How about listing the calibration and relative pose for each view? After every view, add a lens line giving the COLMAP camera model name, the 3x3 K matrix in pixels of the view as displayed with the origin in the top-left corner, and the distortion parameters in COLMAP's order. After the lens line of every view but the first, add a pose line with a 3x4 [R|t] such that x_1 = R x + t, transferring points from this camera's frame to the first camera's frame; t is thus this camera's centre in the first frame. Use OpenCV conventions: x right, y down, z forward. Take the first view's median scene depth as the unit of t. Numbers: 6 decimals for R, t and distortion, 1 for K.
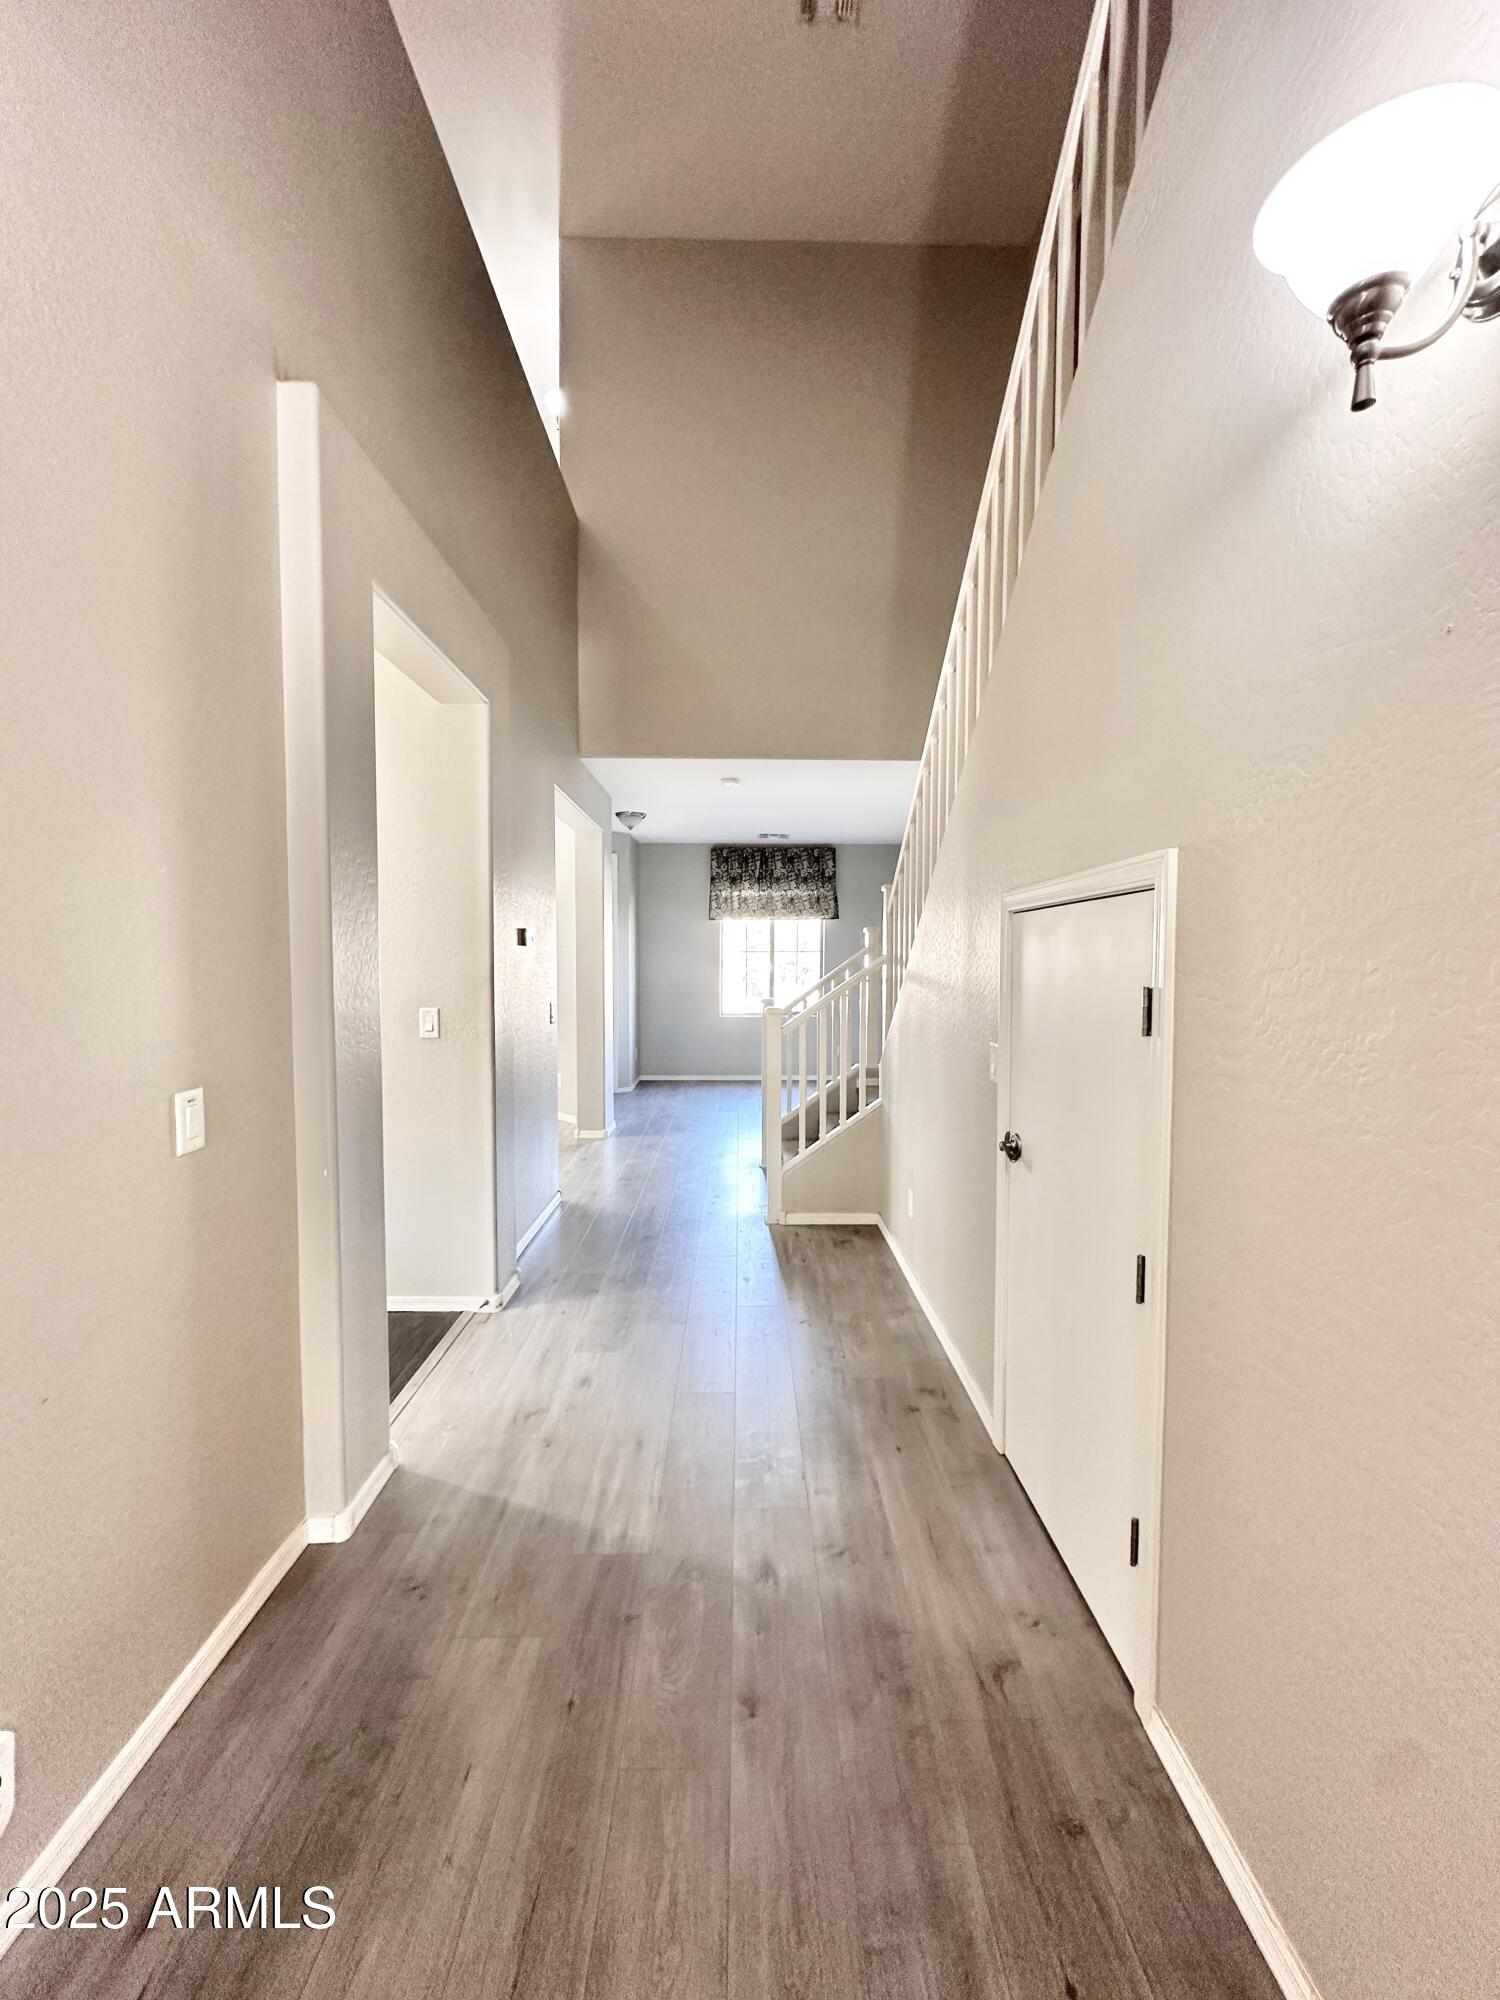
lens RADIAL K [[797.8, 0, 753.0], [0, 797.8, 1004.2], [0, 0, 1]] dist [-0.000650, 0.000650]
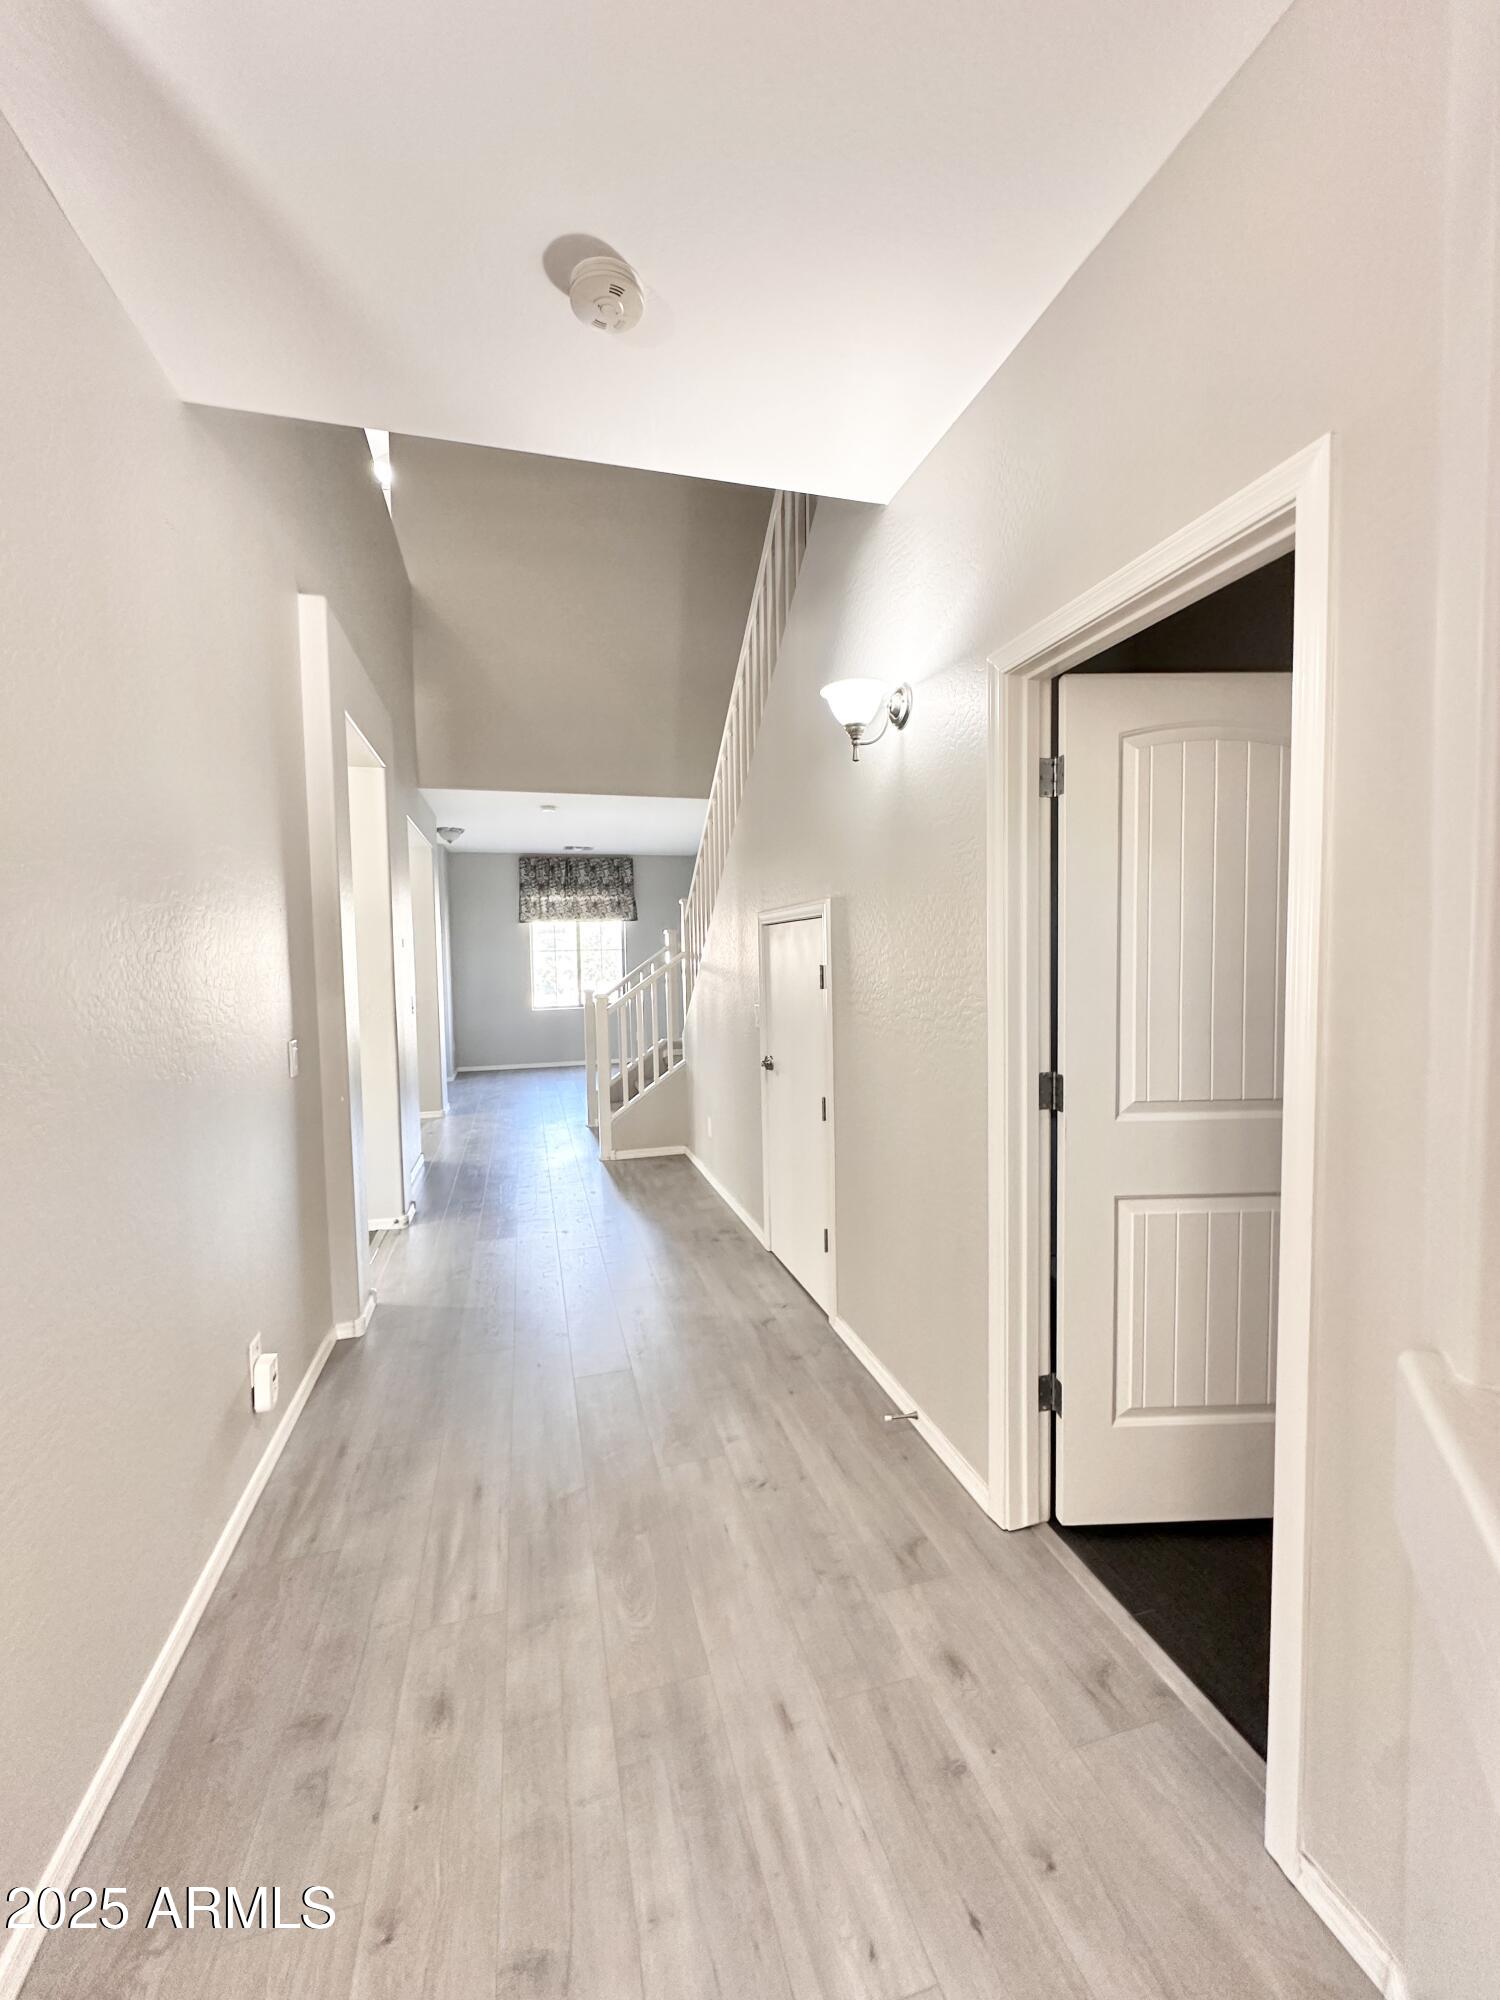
lens RADIAL K [[797.8, 0, 753.0], [0, 797.8, 1004.2], [0, 0, 1]] dist [-0.000650, 0.000650]
pose [[0.965510, -0.034743, 0.258036, -0.058754], [0.033833, 0.999396, 0.007966, 0.016045], [-0.258157, 0.001039, 0.966102, -0.265282]]
